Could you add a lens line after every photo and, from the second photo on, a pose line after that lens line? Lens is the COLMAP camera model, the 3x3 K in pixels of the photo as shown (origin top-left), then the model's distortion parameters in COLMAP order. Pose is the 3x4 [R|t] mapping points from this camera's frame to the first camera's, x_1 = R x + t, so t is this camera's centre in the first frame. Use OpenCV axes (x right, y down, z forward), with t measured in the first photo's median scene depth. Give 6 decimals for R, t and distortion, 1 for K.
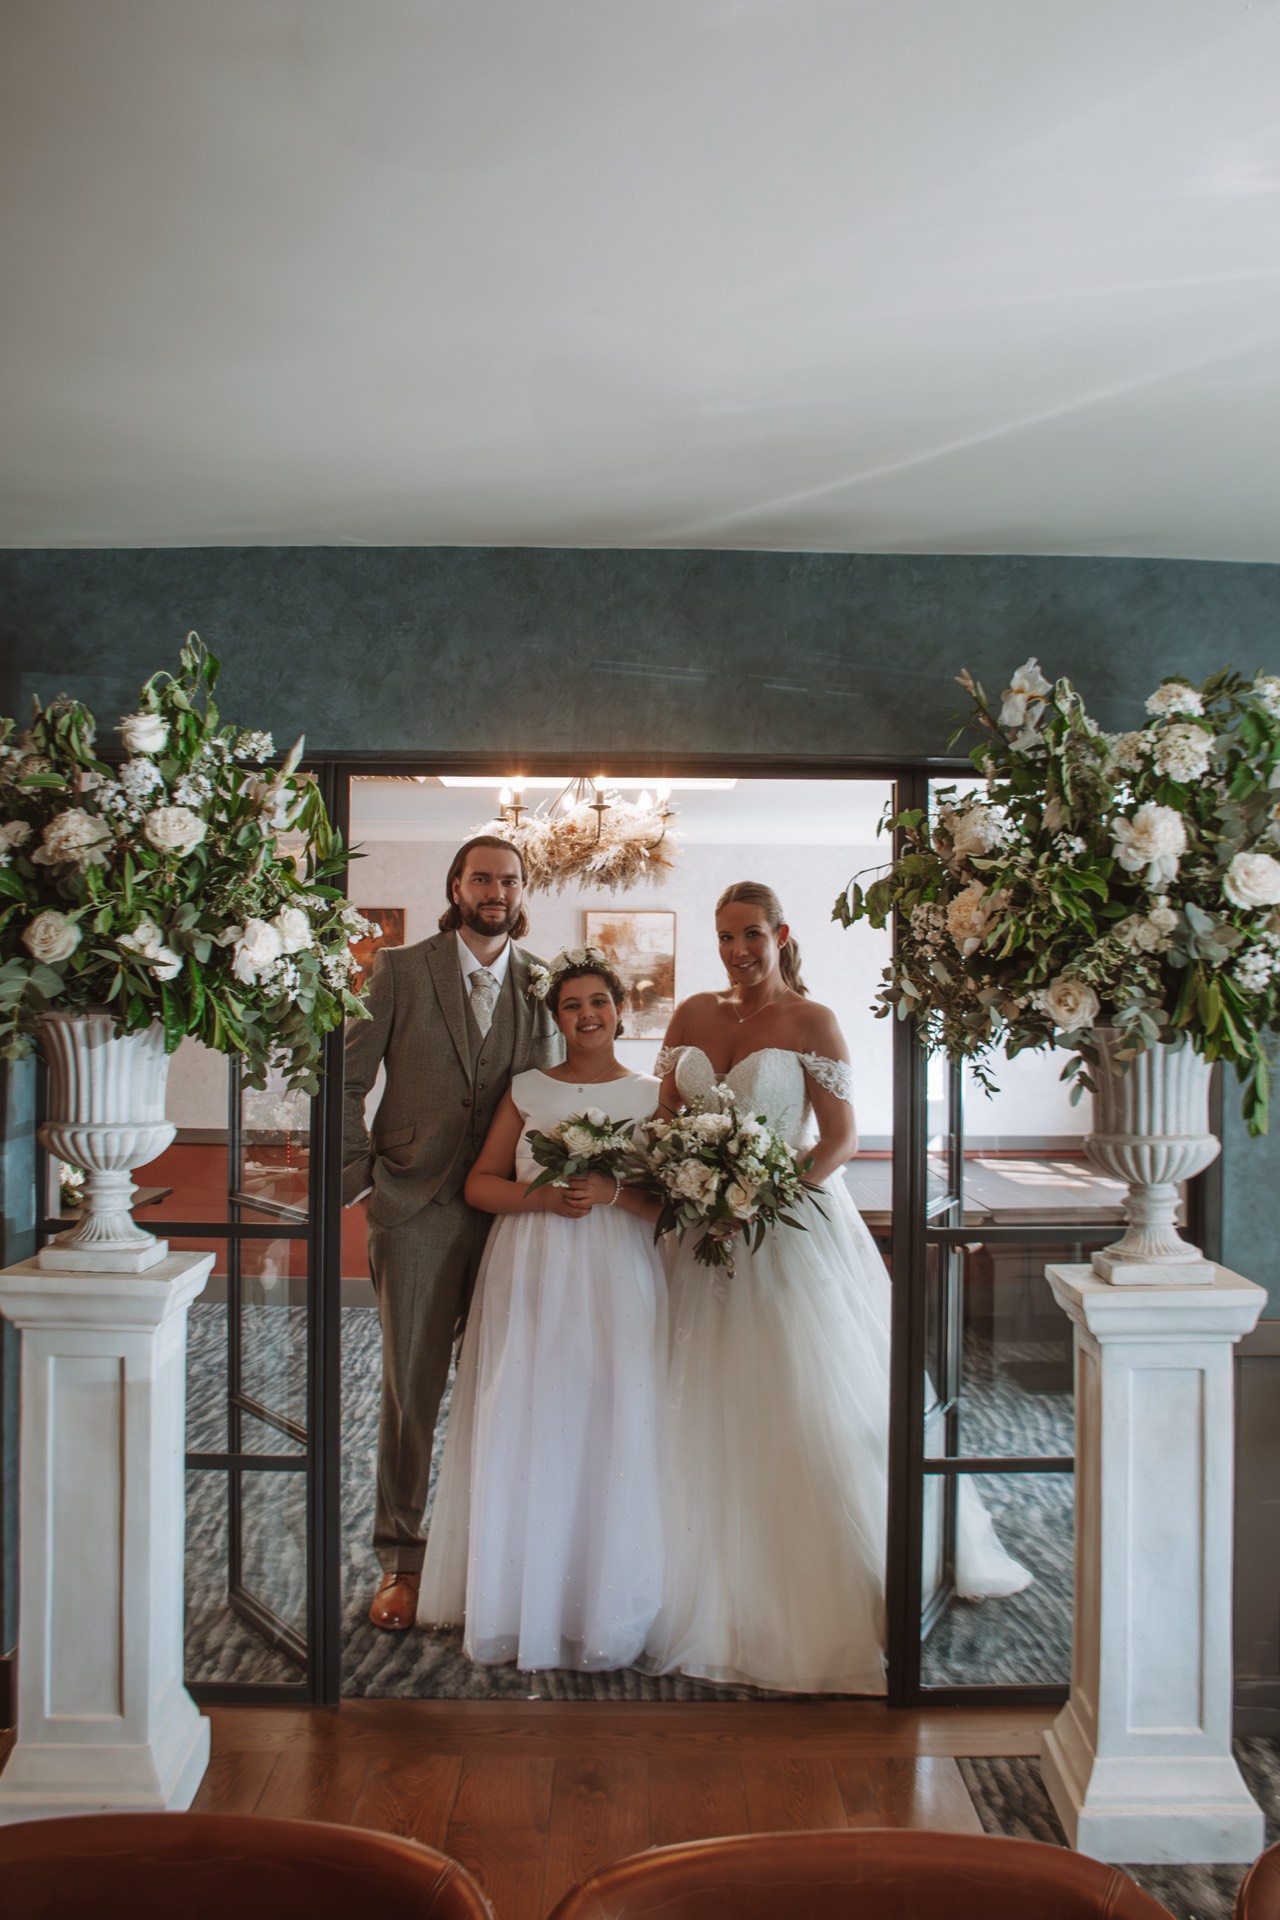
lens RADIAL K [[1515.6, 0, 641.8], [0, 1515.6, 955.6], [0, 0, 1]] dist [-0.112203, 0.059543]
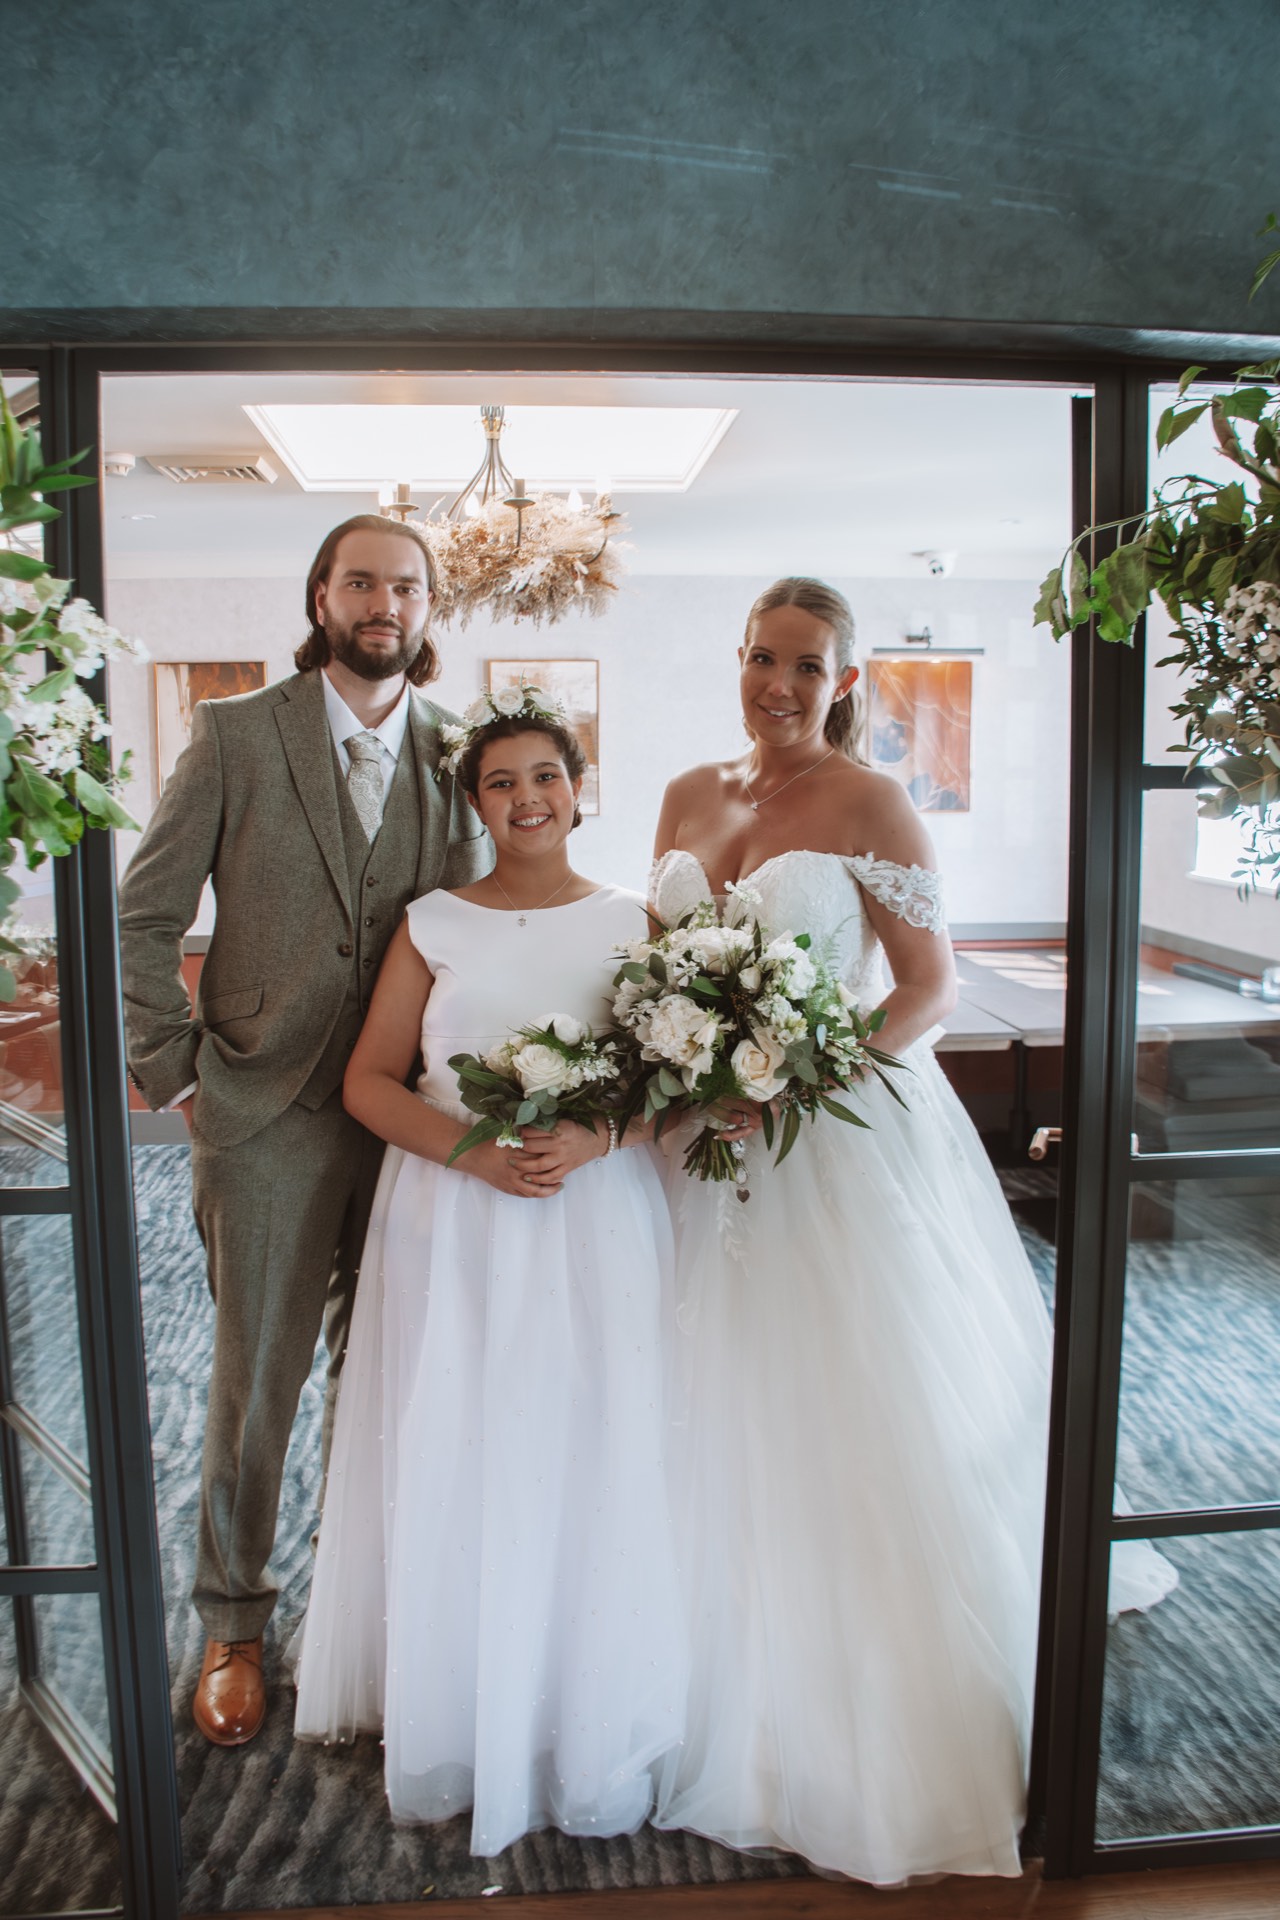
lens RADIAL K [[1515.6, 0, 657.5], [0, 1515.6, 954.9], [0, 0, 1]] dist [-0.112203, 0.059543]
pose [[0.996304, -0.024924, 0.082207, -0.041738], [0.011899, 0.987799, 0.155281, 0.006237], [-0.085074, -0.153729, 0.984444, 0.413460]]
